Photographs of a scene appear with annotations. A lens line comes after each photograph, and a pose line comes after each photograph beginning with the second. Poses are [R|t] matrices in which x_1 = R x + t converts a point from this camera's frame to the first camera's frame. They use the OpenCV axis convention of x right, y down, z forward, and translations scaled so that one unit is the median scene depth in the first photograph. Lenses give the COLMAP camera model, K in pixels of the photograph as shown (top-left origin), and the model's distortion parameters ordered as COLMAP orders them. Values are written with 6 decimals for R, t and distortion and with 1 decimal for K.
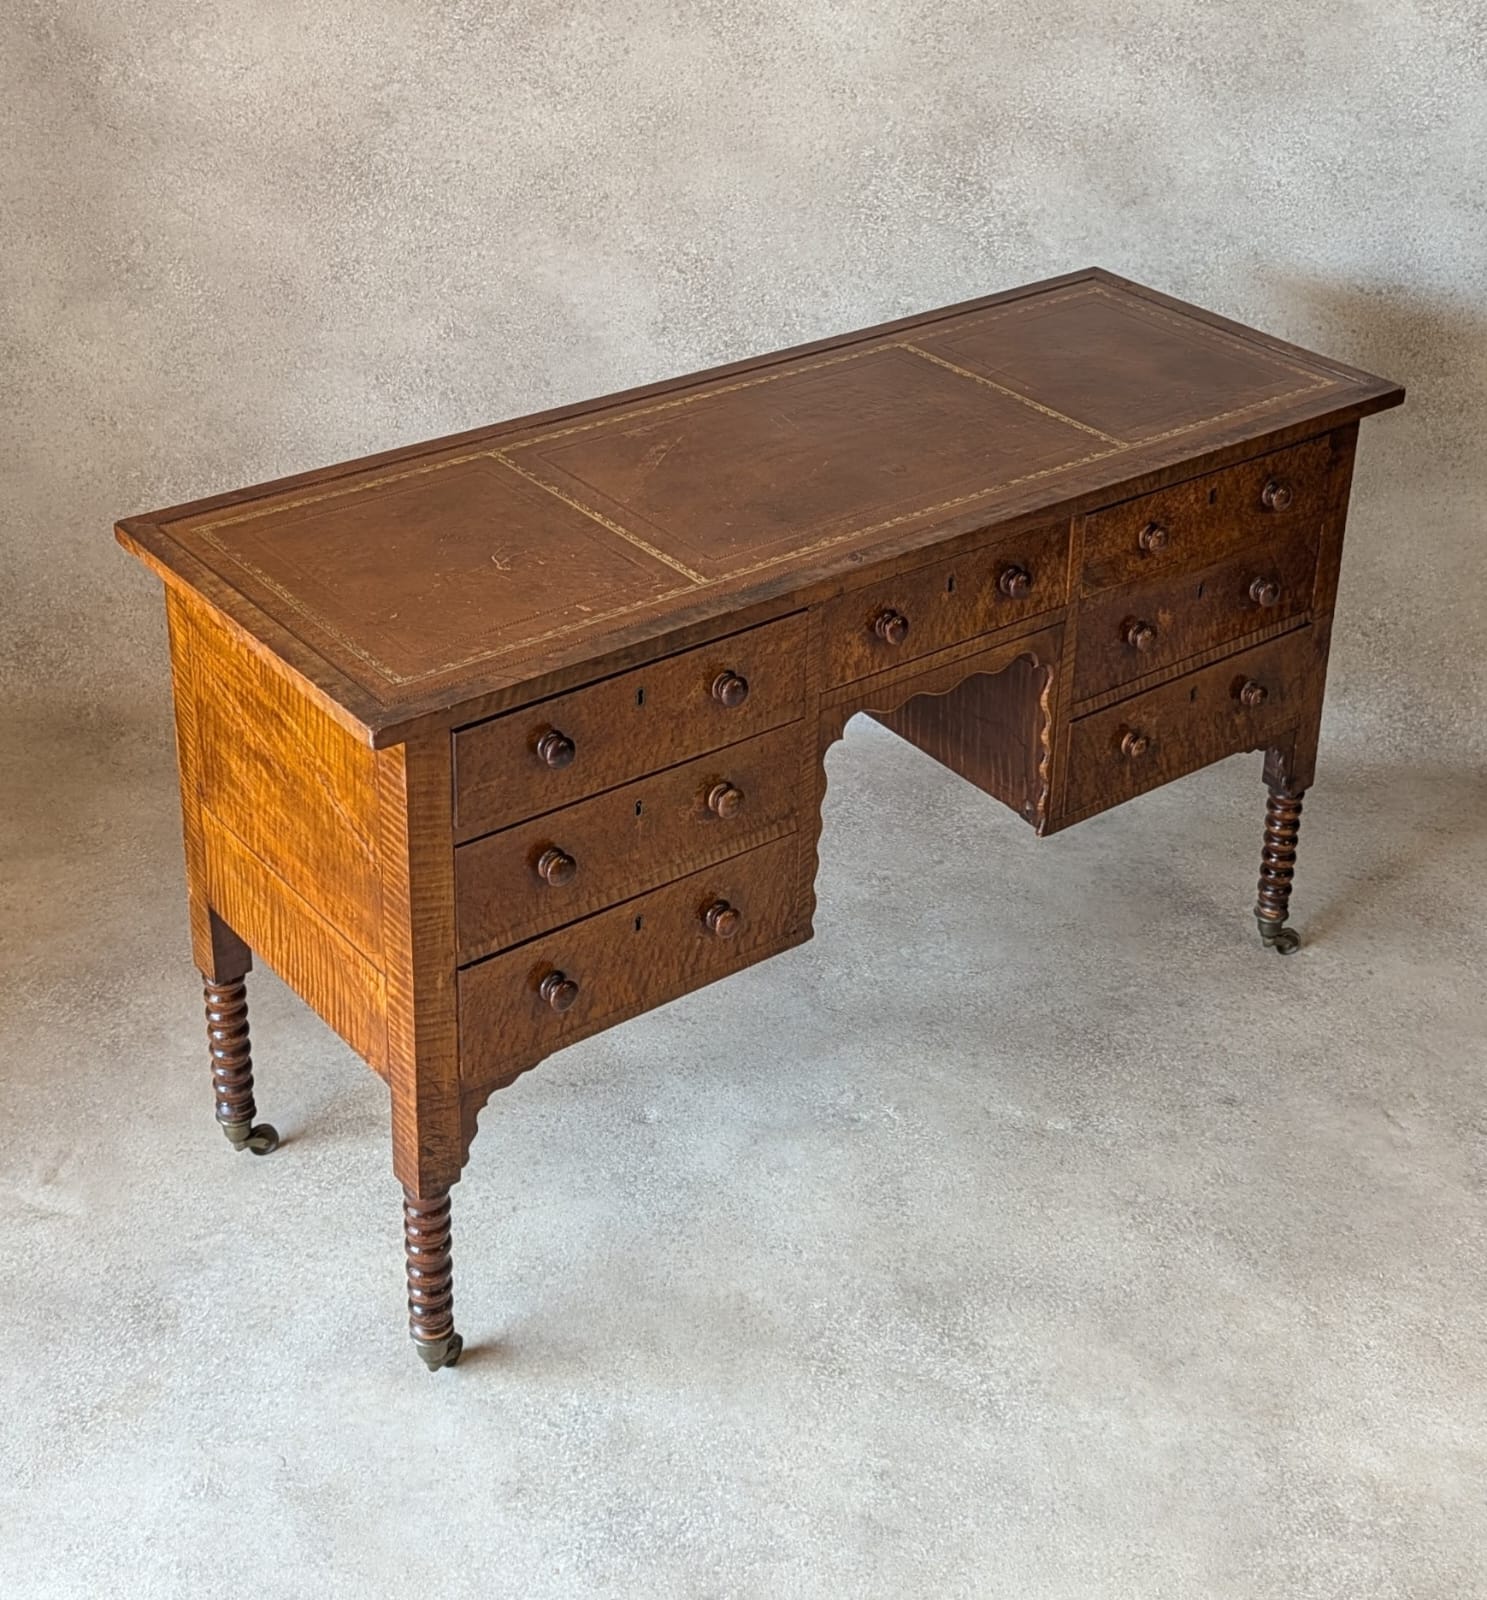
lens RADIAL K [[2509.1, 0, 854.6], [0, 2509.1, 468.6], [0, 0, 1]] dist [0.003655, 0.000000]
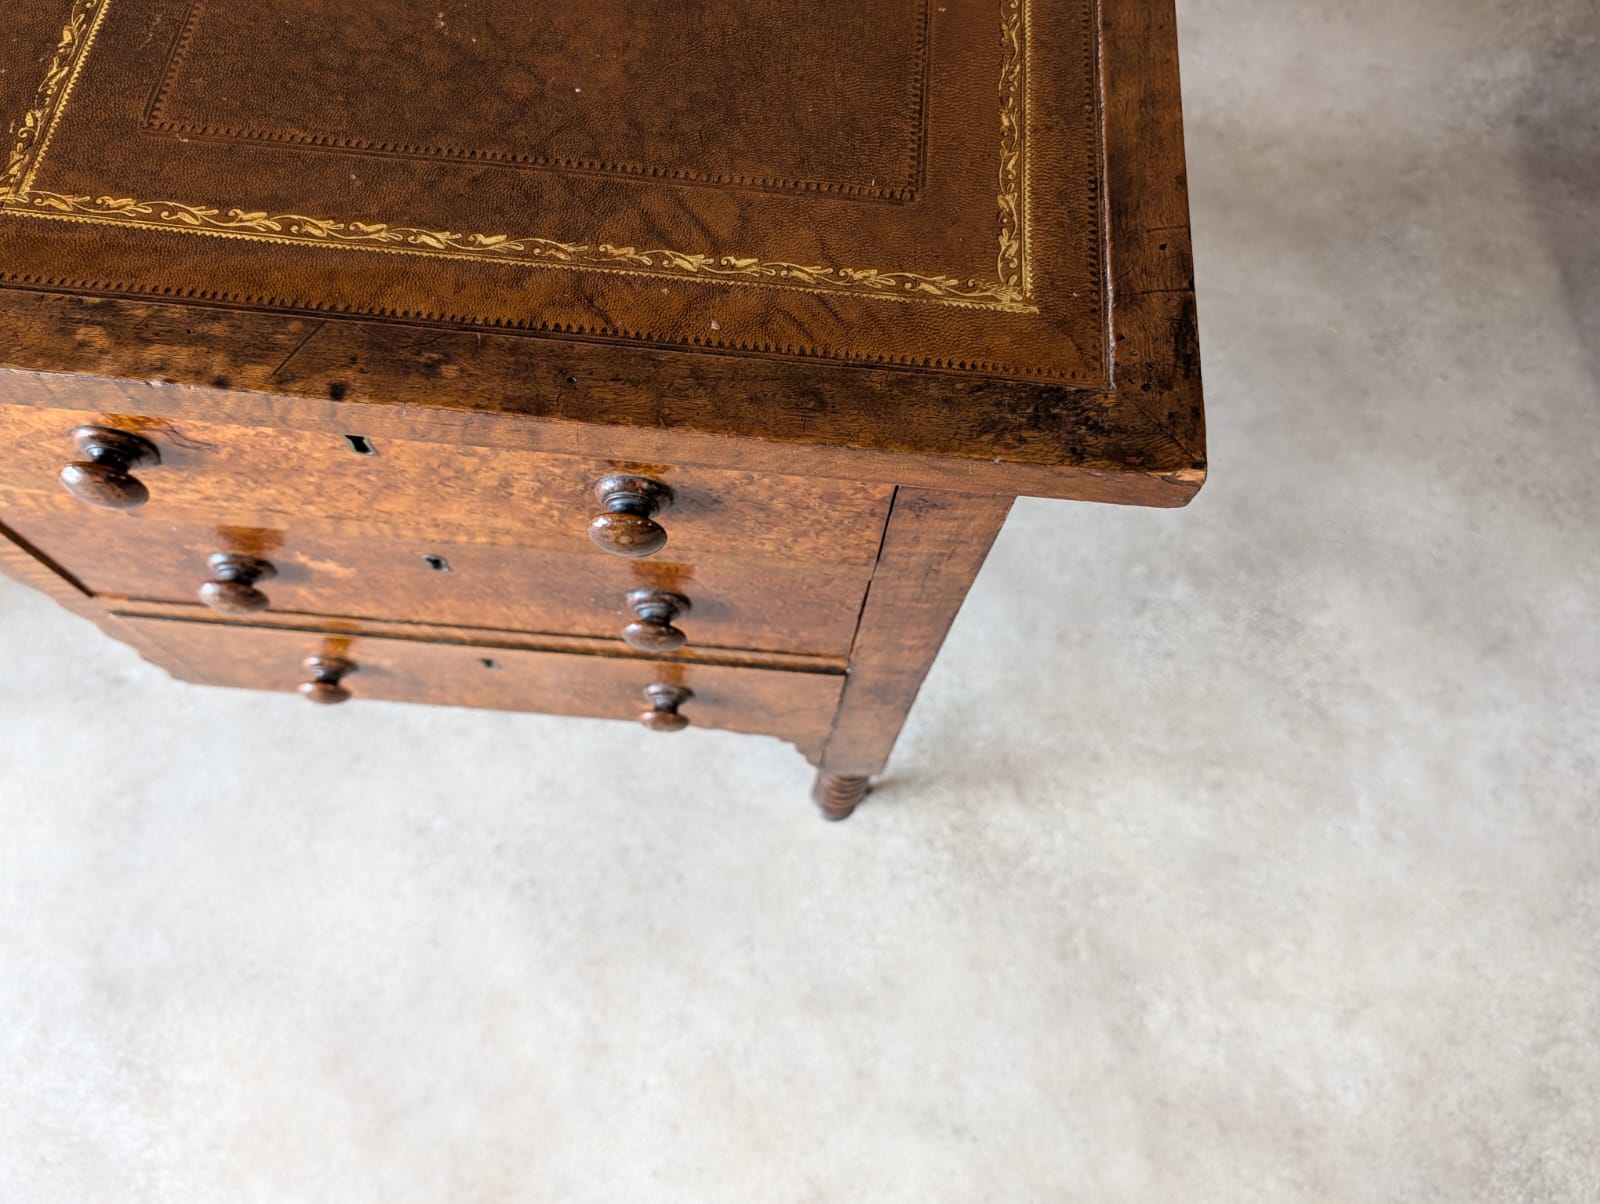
lens RADIAL K [[1177.9, 0, 813.8], [0, 1177.9, 591.9], [0, 0, 1]] dist [-0.008855, -0.001456]
pose [[0.998273, 0.058733, -0.001180, 0.240201], [-0.041816, 0.724568, 0.687933, -0.039004], [0.041259, -0.686696, 0.725773, 0.794374]]
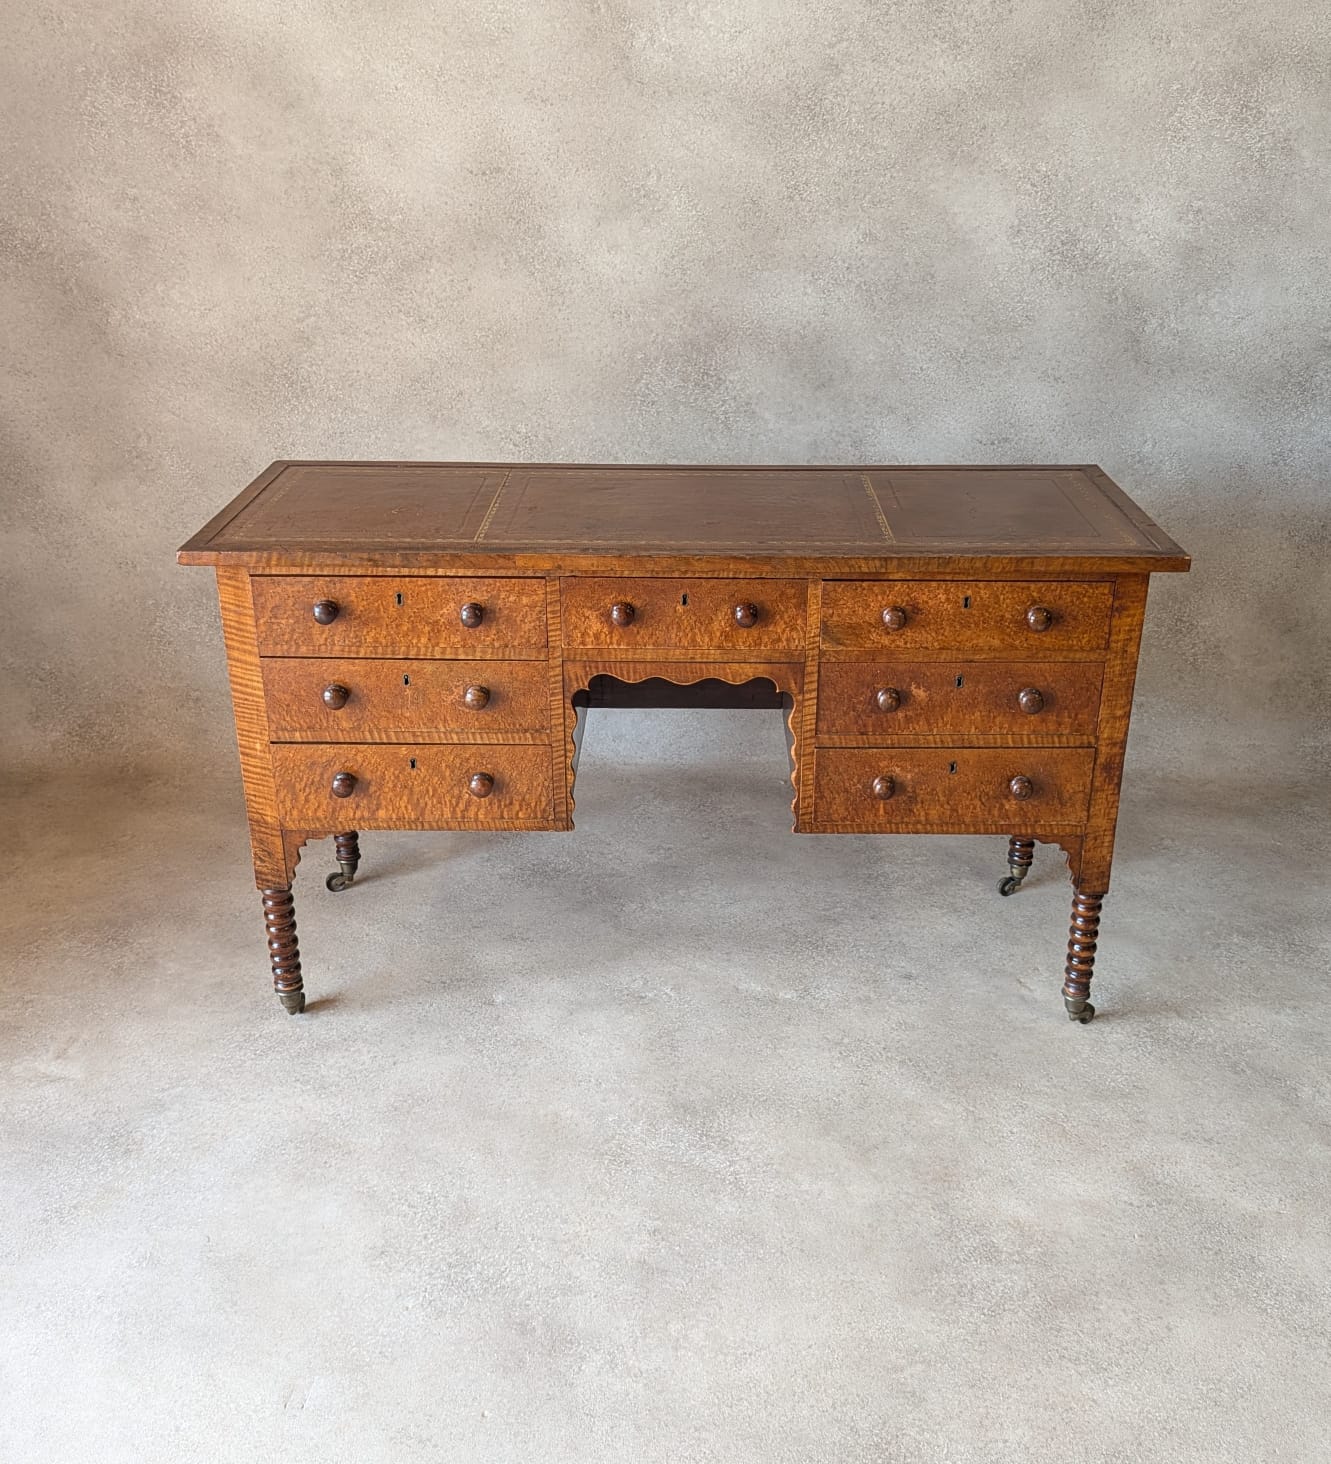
lens RADIAL K [[1467.7, 0, 703.3], [0, 1467.7, 711.3], [0, 0, 1]] dist [0.003190, 0.000000]
pose [[0.999245, -0.038695, 0.003512, 0.039869], [0.038737, 0.999167, -0.012806, 0.117692], [-0.003014, 0.012932, 0.999912, 0.184930]]
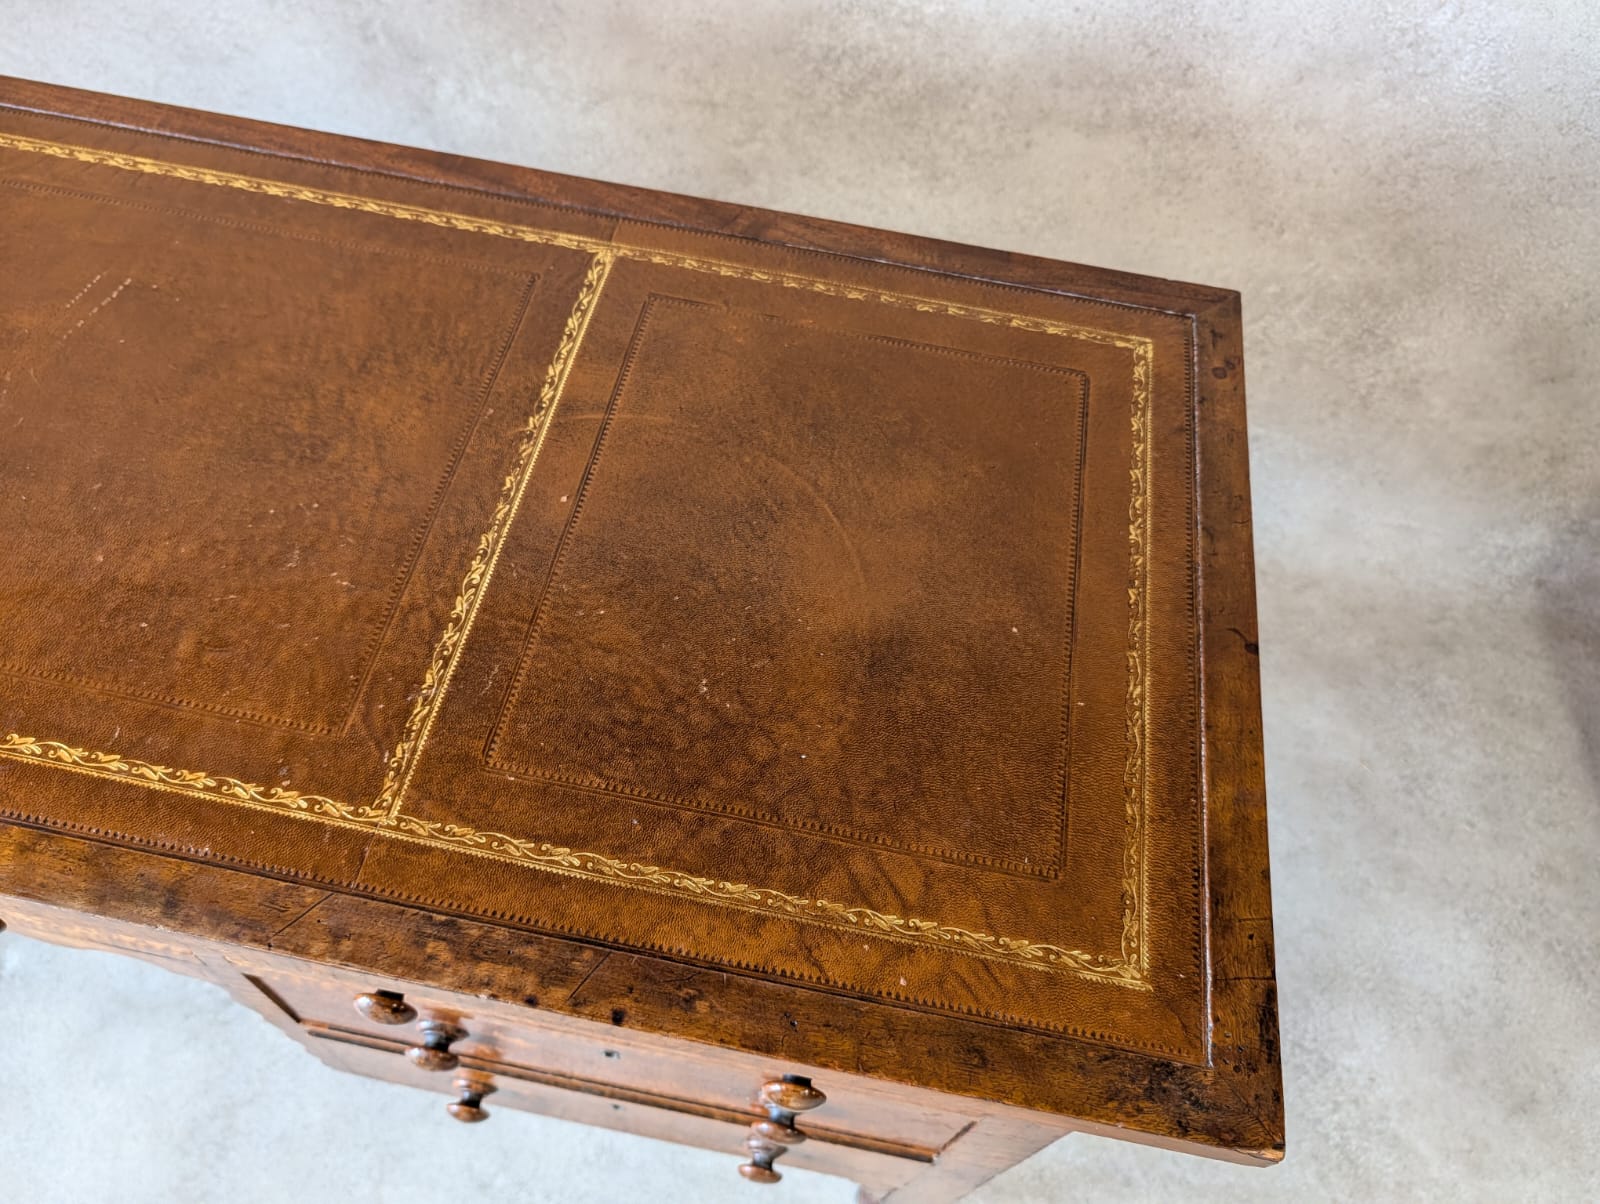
lens RADIAL K [[1177.9, 0, 782.7], [0, 1177.9, 611.1], [0, 0, 1]] dist [-0.008855, -0.001456]
pose [[0.986217, 0.155136, -0.057522, 0.210003], [-0.100512, 0.837893, 0.536500, -0.107739], [0.131428, -0.523324, 0.841938, 0.792042]]
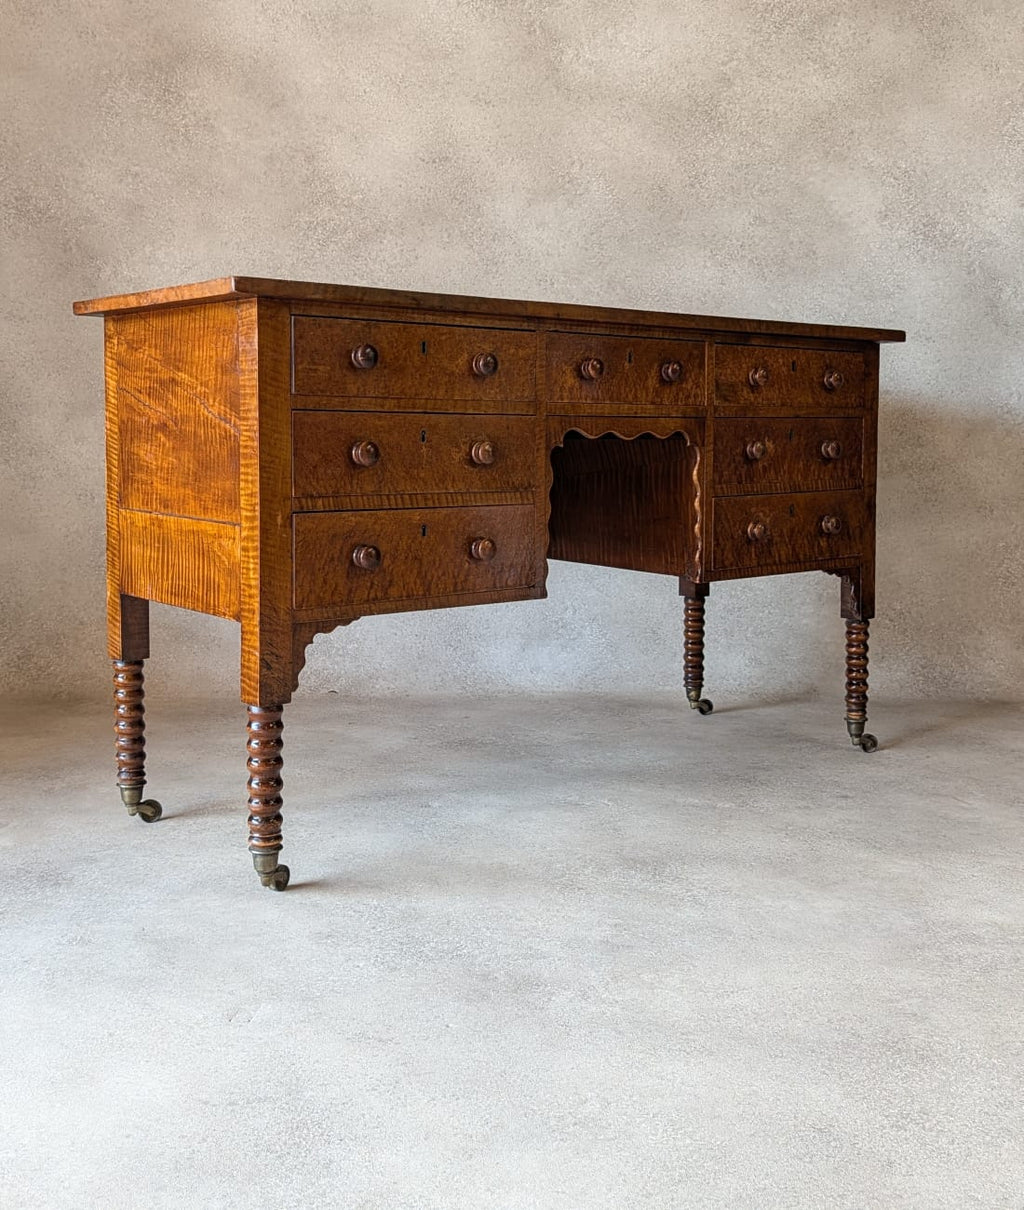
lens RADIAL K [[1366.1, 0, 578.4], [0, 1366.1, 509.2], [0, 0, 1]] dist [0.012010, 0.000000]
pose [[0.998980, -0.034274, 0.029413, -0.018821], [0.042369, 0.936730, -0.347479, 0.392502], [-0.015642, 0.348370, 0.937226, 0.243748]]
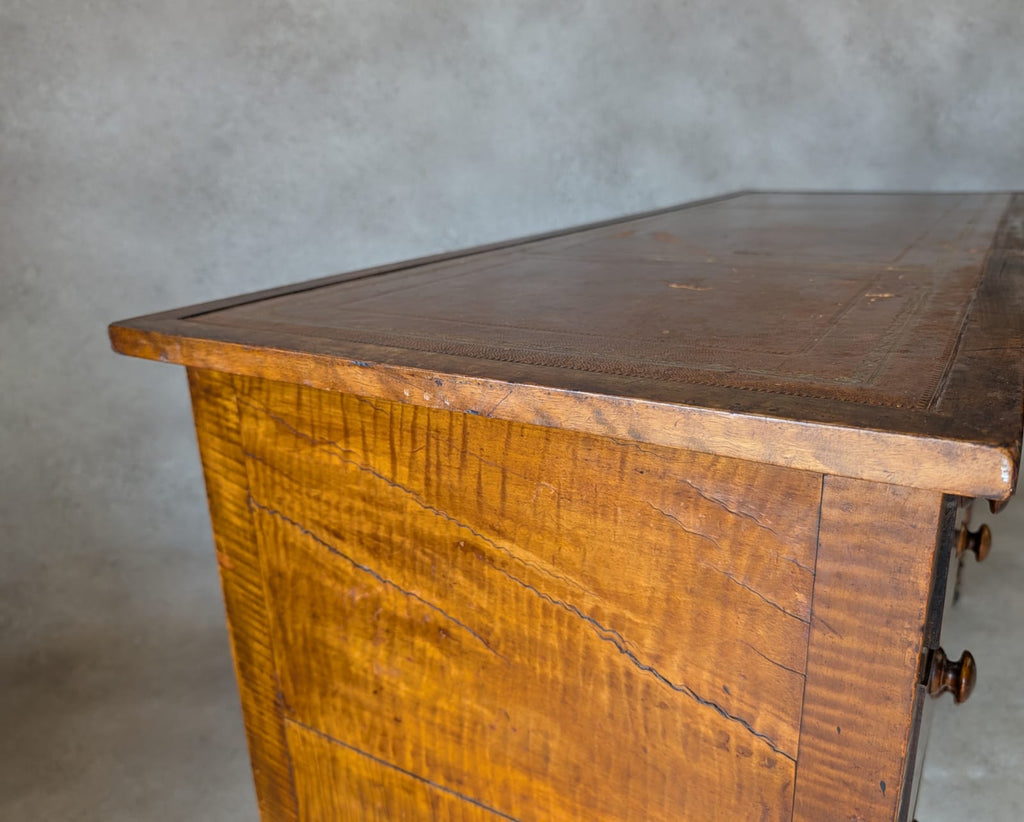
lens RADIAL K [[823.6, 0, 544.8], [0, 823.6, 408.8], [0, 0, 1]] dist [-0.019619, -0.001768]
pose [[0.934657, -0.167761, 0.313485, -0.234006], [0.198640, 0.977636, -0.069066, 0.071686], [-0.294887, 0.126824, 0.947078, 0.694738]]
